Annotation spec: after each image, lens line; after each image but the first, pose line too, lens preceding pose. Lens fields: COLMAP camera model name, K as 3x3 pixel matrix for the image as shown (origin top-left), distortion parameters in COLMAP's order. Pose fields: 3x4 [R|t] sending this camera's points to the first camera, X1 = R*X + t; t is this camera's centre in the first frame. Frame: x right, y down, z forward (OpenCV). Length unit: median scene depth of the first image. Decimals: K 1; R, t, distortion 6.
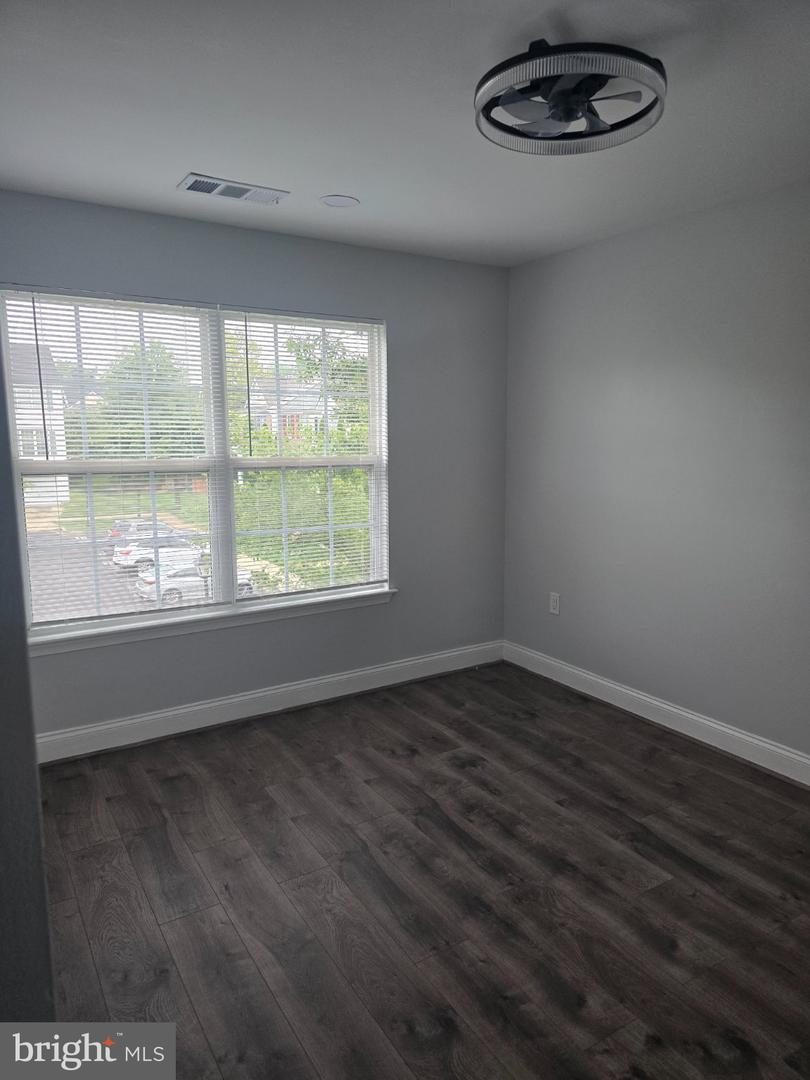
lens RADIAL K [[733.0, 0, 410.5], [0, 733.0, 534.7], [0, 0, 1]] dist [0.056458, -0.048166]
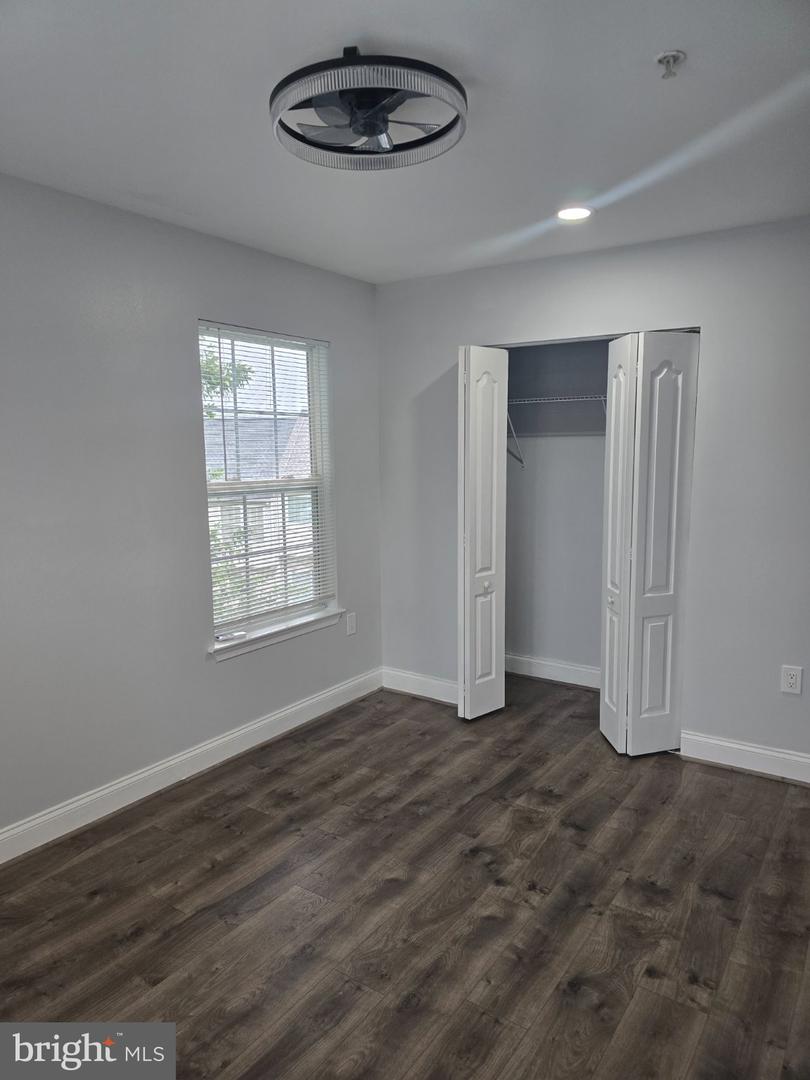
lens RADIAL K [[733.0, 0, 406.0], [0, 733.0, 543.3], [0, 0, 1]] dist [0.056458, -0.048166]
pose [[-0.410012, -0.113275, 0.905019, -0.664534], [0.136518, 0.973458, 0.183690, -0.198293], [-0.901805, 0.198867, -0.383666, 1.288963]]
